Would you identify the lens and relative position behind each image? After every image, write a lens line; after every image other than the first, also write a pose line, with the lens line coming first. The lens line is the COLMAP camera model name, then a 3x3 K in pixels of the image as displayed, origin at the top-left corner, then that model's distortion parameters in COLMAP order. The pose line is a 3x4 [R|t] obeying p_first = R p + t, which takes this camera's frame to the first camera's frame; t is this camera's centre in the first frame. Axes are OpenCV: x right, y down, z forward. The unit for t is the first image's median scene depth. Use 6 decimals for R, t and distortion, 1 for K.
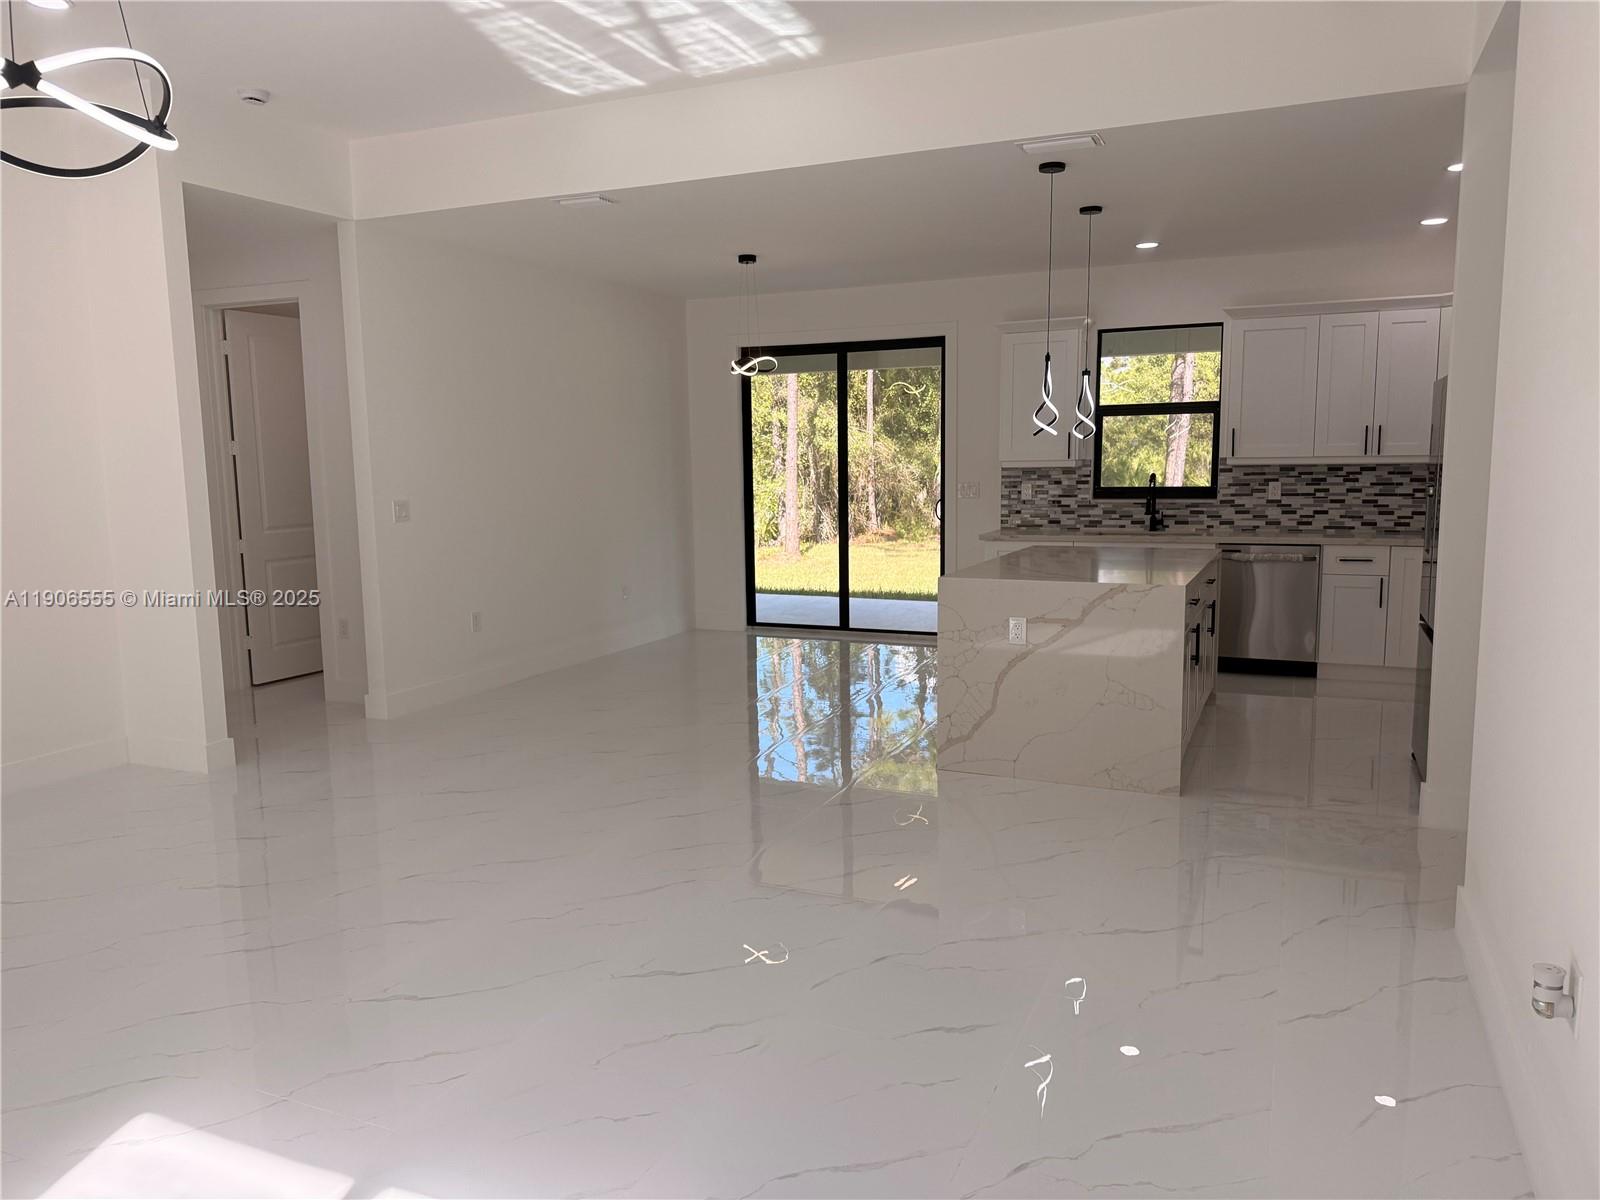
lens RADIAL K [[1101.2, 0, 803.4], [0, 1101.2, 608.0], [0, 0, 1]] dist [0.093015, -0.159202]
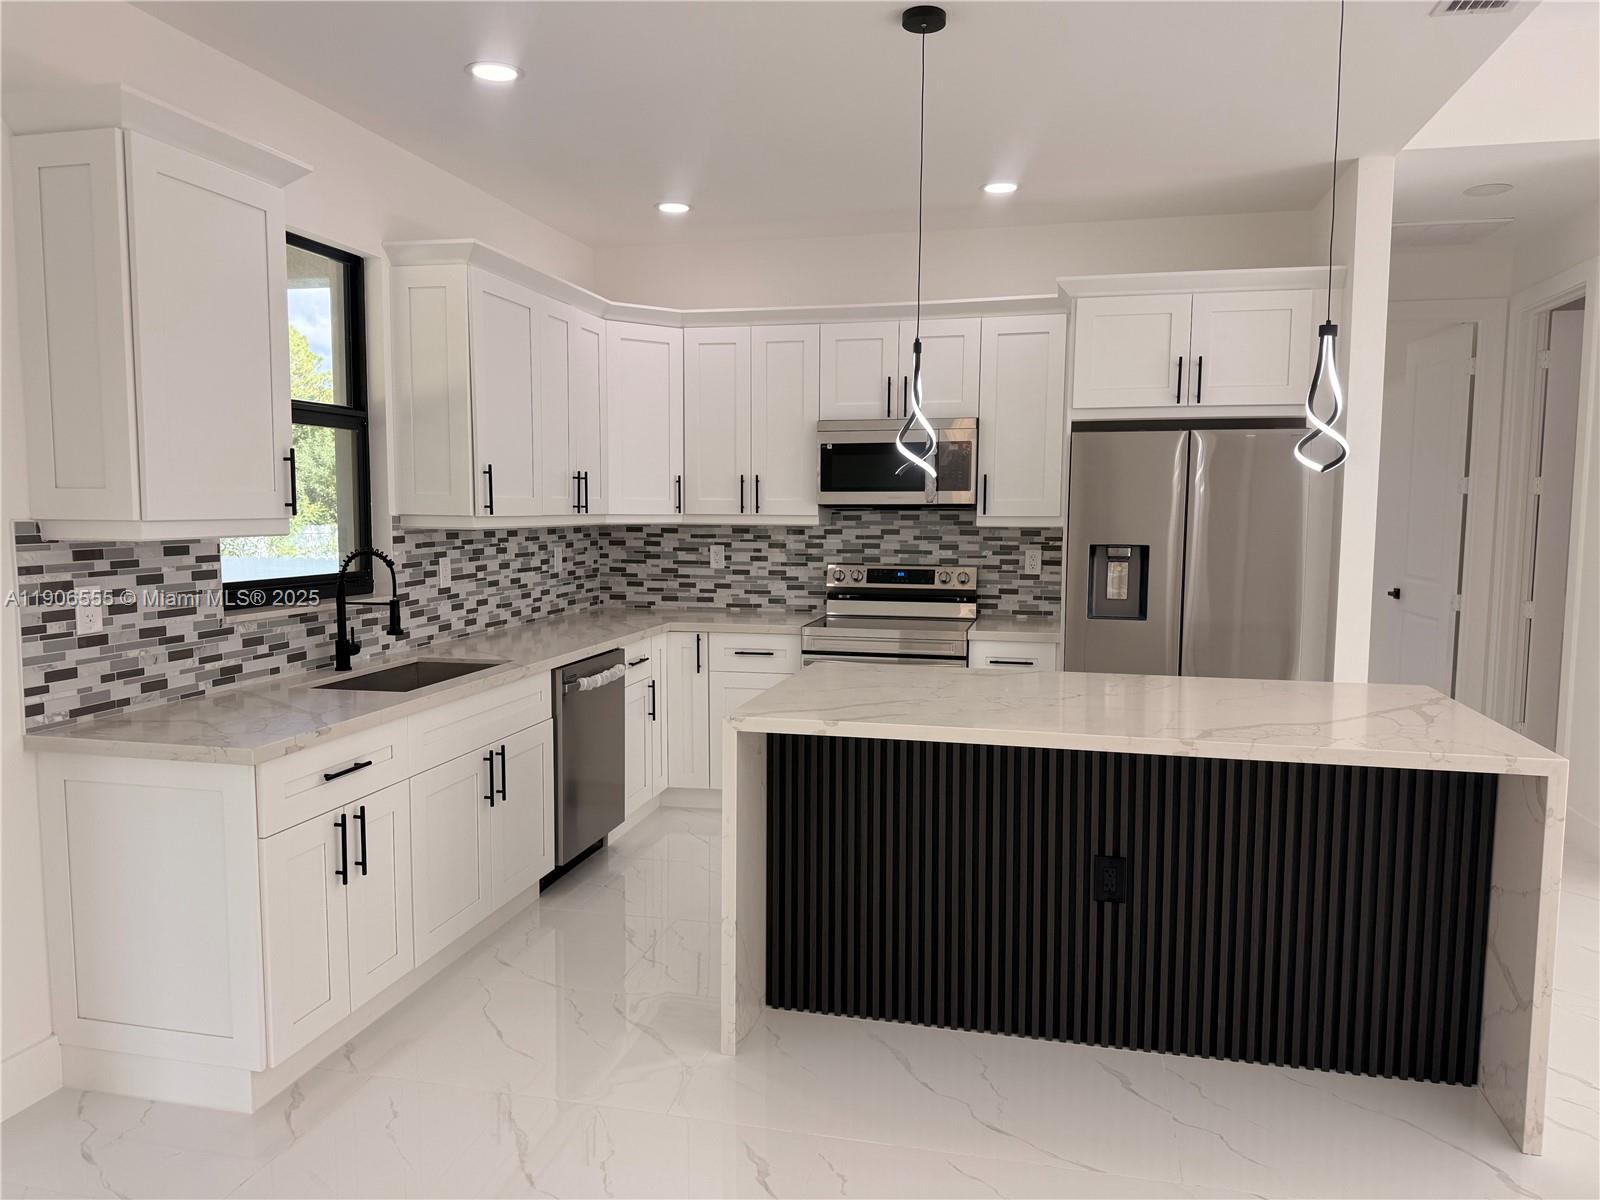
lens RADIAL K [[1101.2, 0, 803.4], [0, 1101.2, 608.0], [0, 0, 1]] dist [0.093015, -0.159202]
pose [[-0.183113, -0.077374, 0.980042, -0.183216], [0.131625, 0.985993, 0.102437, -0.120001], [-0.974240, 0.147756, -0.170364, 0.904977]]
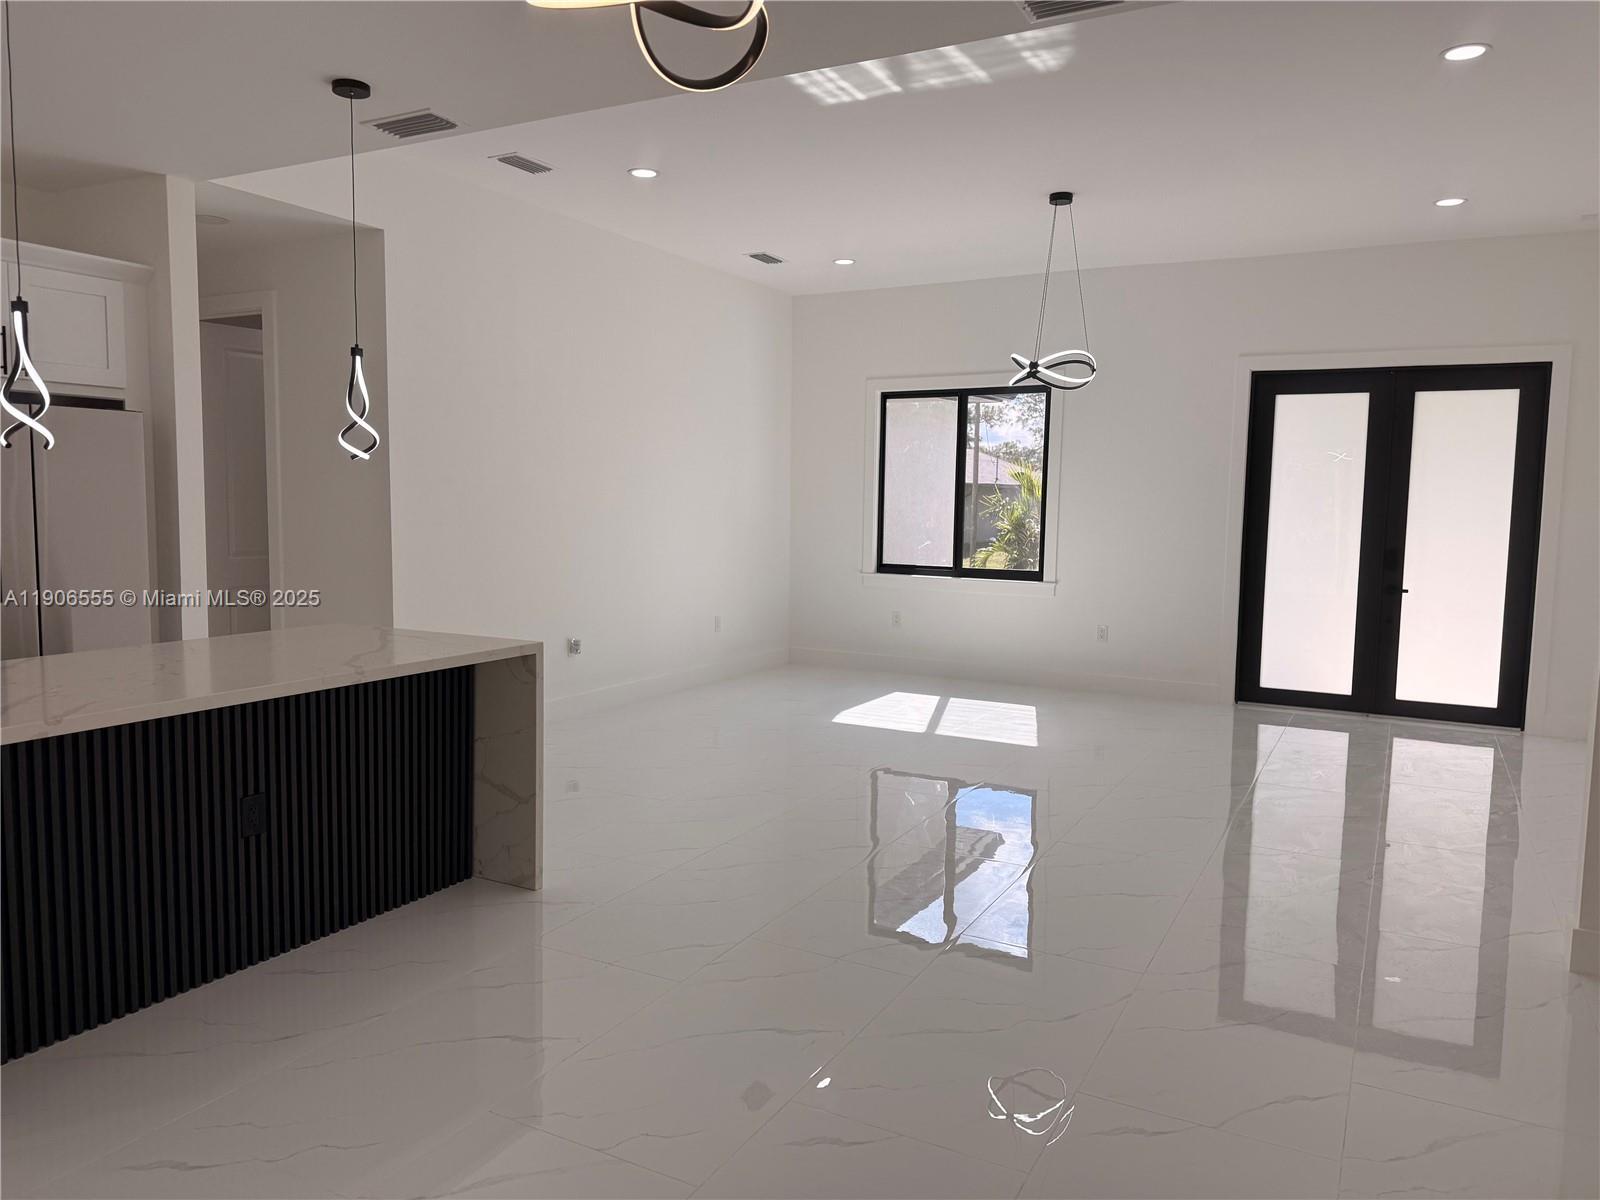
lens RADIAL K [[1101.2, 0, 803.4], [0, 1101.2, 608.0], [0, 0, 1]] dist [0.093015, -0.159202]
pose [[-0.997965, -0.007931, 0.063270, -0.074257], [0.006991, 0.972644, 0.232194, -0.151923], [-0.063381, 0.232163, -0.970610, 1.138797]]
